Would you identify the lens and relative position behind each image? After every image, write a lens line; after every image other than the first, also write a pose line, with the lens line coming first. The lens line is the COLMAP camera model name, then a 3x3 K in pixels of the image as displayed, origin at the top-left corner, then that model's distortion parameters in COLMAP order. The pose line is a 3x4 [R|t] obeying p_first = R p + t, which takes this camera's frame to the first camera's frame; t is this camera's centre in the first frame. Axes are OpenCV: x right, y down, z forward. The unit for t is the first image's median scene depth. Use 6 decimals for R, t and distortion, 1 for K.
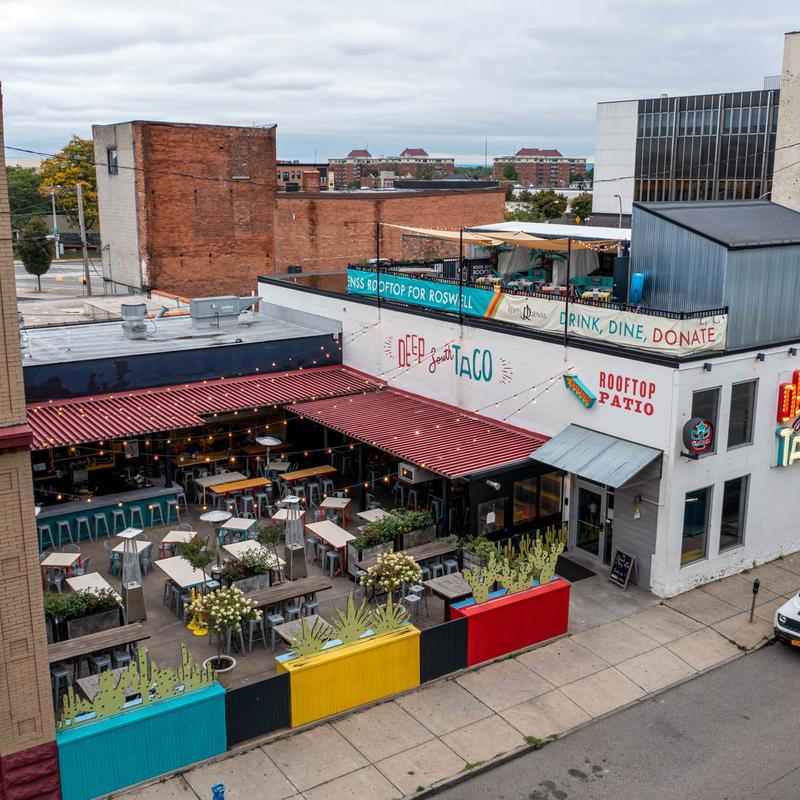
lens RADIAL K [[950.5, 0, 400.5], [0, 950.5, 400.4], [0, 0, 1]] dist [-0.016917, 0.000000]
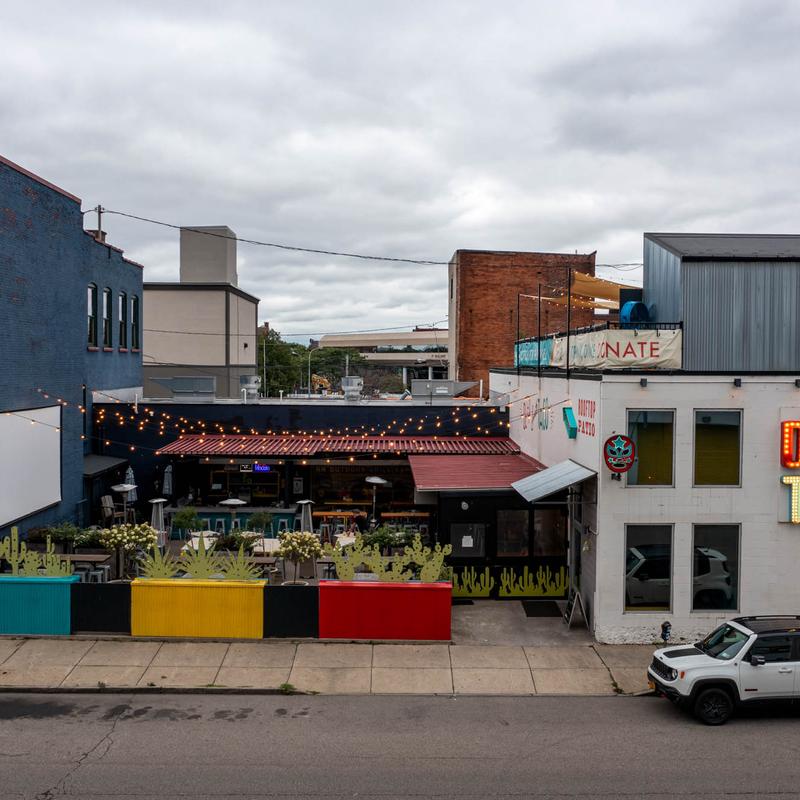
lens RADIAL K [[950.5, 0, 402.4], [0, 950.5, 402.1], [0, 0, 1]] dist [-0.016917, 0.000000]
pose [[0.832219, 0.026580, -0.553809, 0.571513], [-0.136443, 0.977951, -0.158100, 0.143475], [0.537396, 0.207137, 0.817496, 0.114501]]
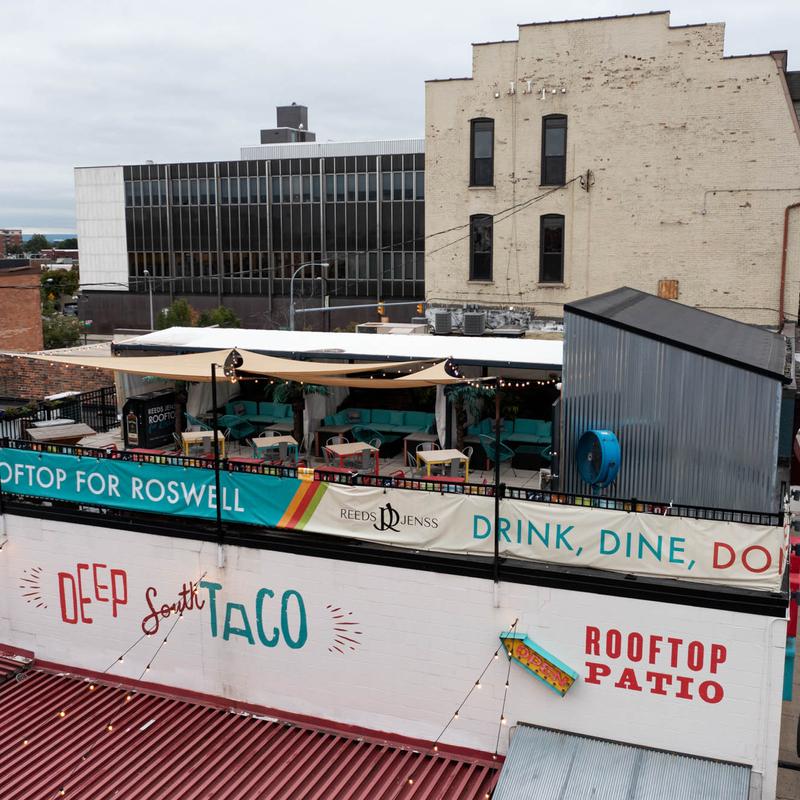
lens RADIAL K [[950.5, 0, 404.9], [0, 950.5, 394.0], [0, 0, 1]] dist [-0.016917, 0.000000]
pose [[0.838282, -0.089215, 0.537889, -0.140728], [0.131018, 0.990577, -0.039889, -0.144314], [-0.529262, 0.103911, 0.842071, 0.572471]]
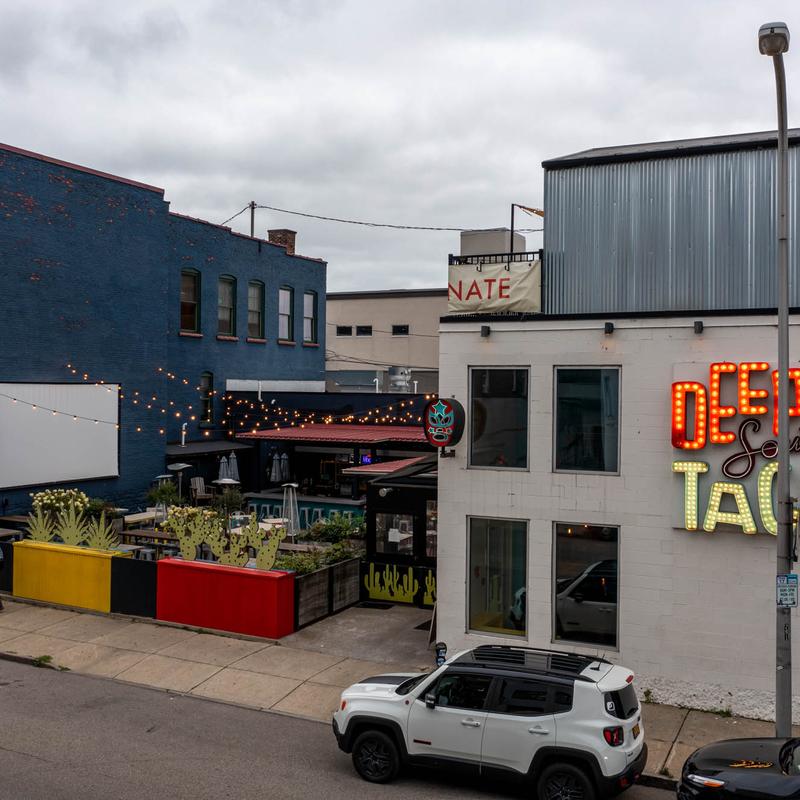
lens RADIAL K [[950.5, 0, 398.4], [0, 950.5, 401.6], [0, 0, 1]] dist [-0.016917, 0.000000]
pose [[0.486287, 0.017900, -0.873616, 0.812275], [-0.214305, 0.971698, -0.099380, 0.088450], [0.847112, 0.235547, 0.476360, 0.557951]]
